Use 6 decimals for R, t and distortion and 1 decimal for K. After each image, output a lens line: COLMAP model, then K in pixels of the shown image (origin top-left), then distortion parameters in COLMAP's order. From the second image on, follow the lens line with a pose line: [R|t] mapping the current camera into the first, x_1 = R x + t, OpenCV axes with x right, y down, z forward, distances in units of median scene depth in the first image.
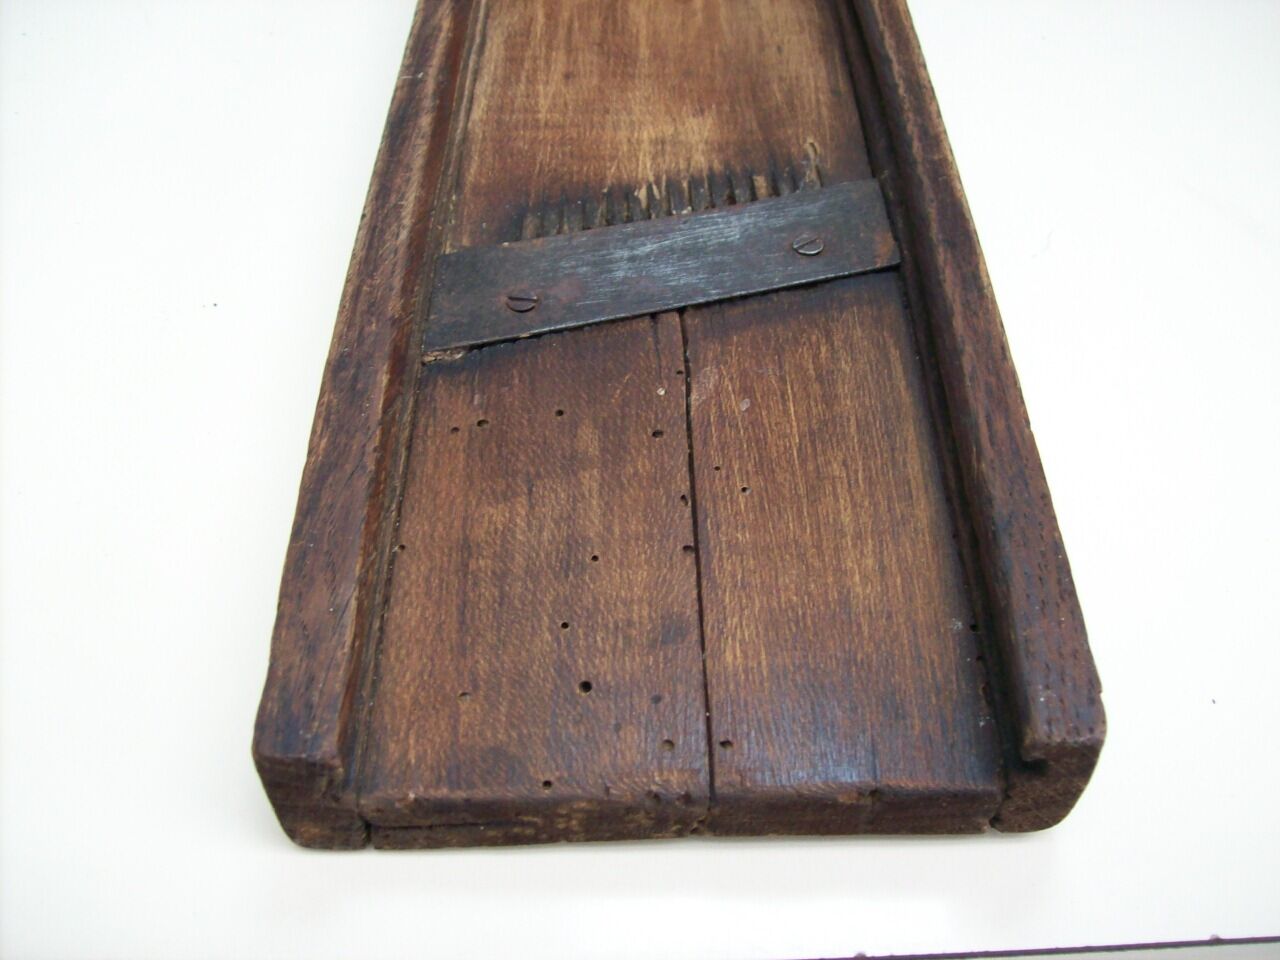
lens RADIAL K [[1346.0, 0, 656.8], [0, 1346.0, 477.3], [0, 0, 1]] dist [-0.172849, 0.124084]
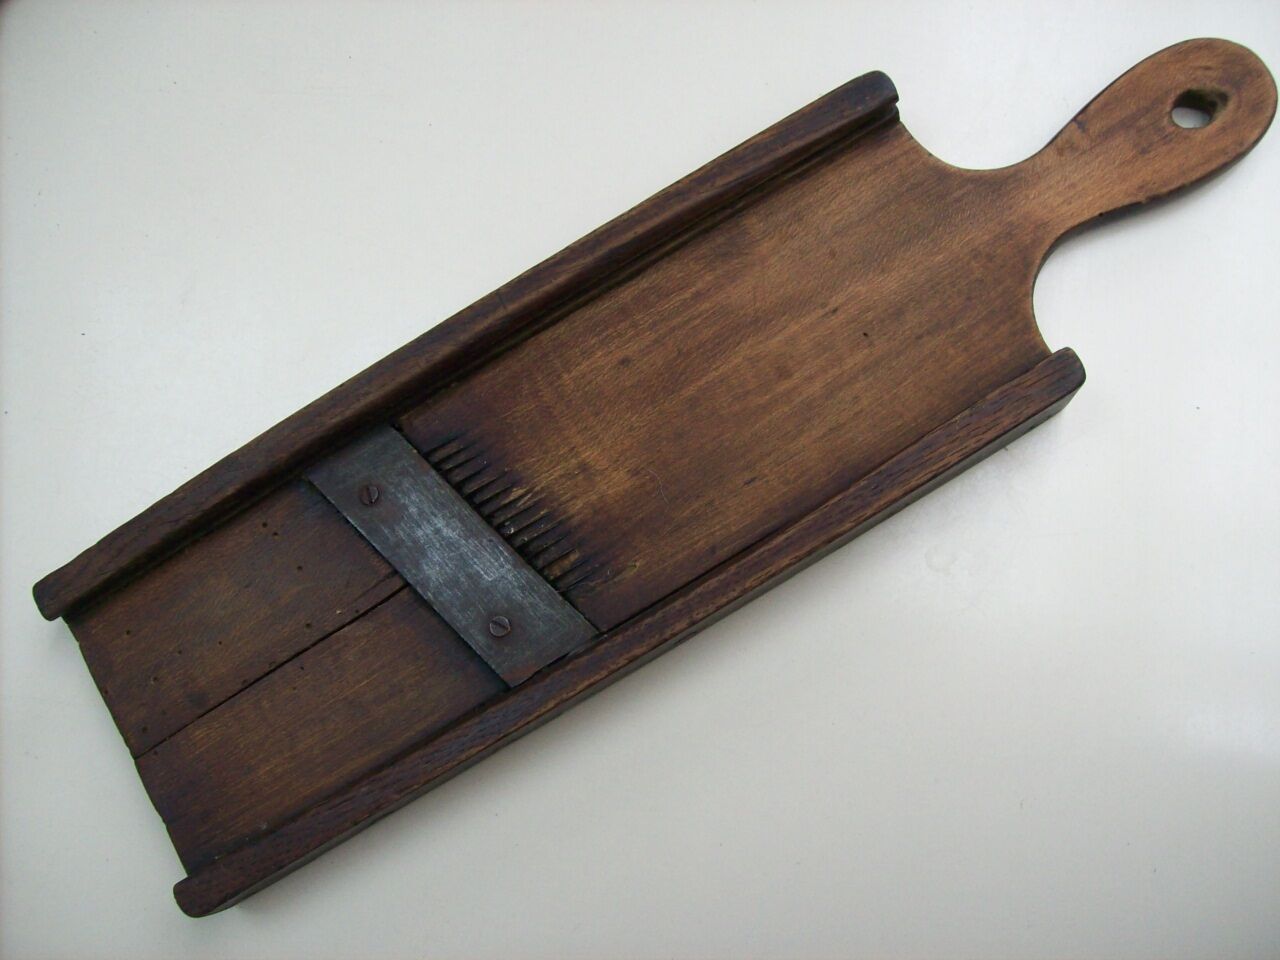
lens RADIAL K [[1346.0, 0, 656.8], [0, 1346.0, 477.3], [0, 0, 1]] dist [-0.172849, 0.124084]
pose [[0.499038, 0.841882, -0.205416, 0.382577], [-0.554354, 0.492333, 0.671044, -1.408450], [0.666073, -0.221003, 0.712394, 0.094241]]
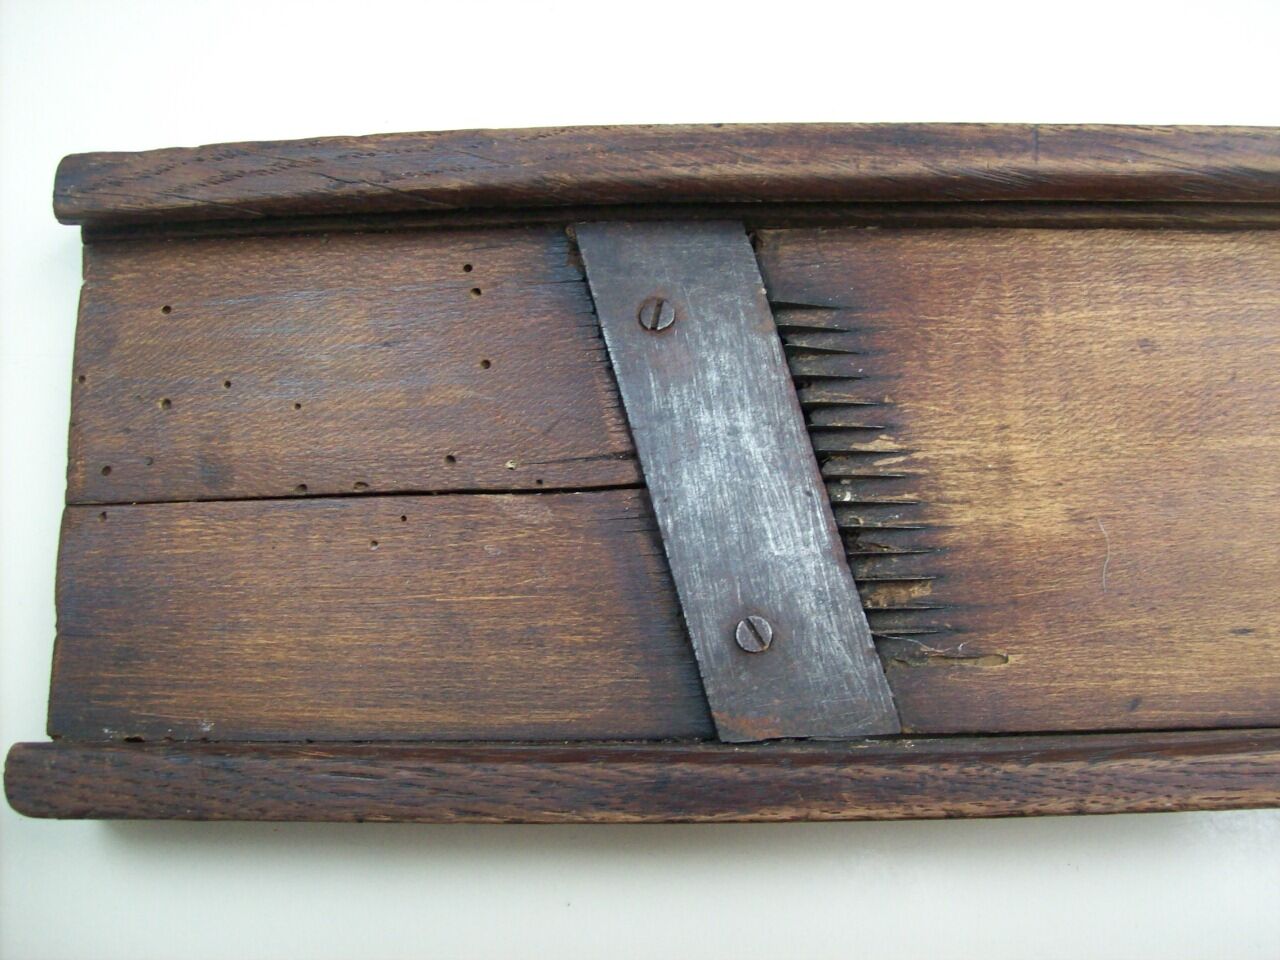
lens RADIAL K [[1346.0, 0, 656.8], [0, 1346.0, 477.3], [0, 0, 1]] dist [-0.172849, 0.124084]
pose [[0.002194, 0.981834, -0.189732, 0.183528], [-0.723223, 0.132589, 0.677767, -0.742486], [0.690611, 0.135731, 0.710376, 0.360344]]
